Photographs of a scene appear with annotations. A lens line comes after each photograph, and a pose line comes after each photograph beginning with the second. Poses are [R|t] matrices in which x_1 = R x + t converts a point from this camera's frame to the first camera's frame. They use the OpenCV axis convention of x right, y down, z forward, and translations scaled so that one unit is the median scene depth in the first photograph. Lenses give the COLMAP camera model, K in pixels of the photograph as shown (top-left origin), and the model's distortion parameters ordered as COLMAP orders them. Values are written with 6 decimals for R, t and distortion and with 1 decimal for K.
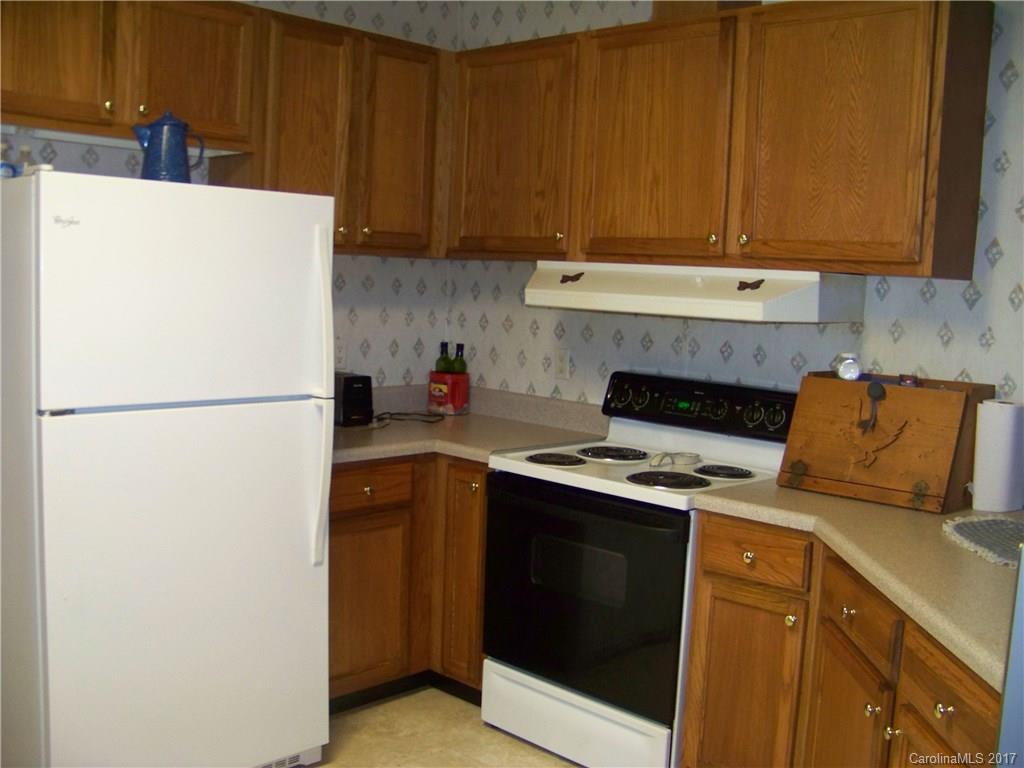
lens RADIAL K [[1066.2, 0, 514.0], [0, 1066.2, 398.8], [0, 0, 1]] dist [-0.248277, 0.319362]
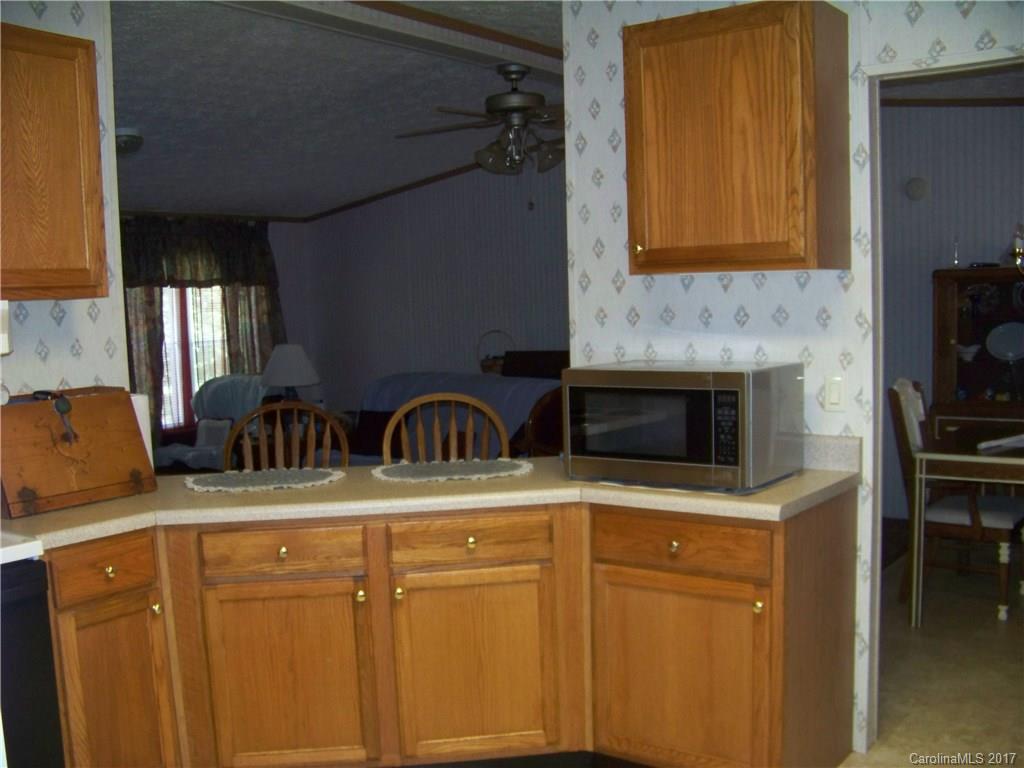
lens RADIAL K [[1066.2, 0, 514.0], [0, 1066.2, 398.8], [0, 0, 1]] dist [-0.248277, 0.319362]
pose [[-0.114887, -0.135134, 0.984144, -0.772166], [0.147068, 0.977473, 0.151387, -0.110310], [-0.982432, 0.162129, -0.092424, 0.649637]]
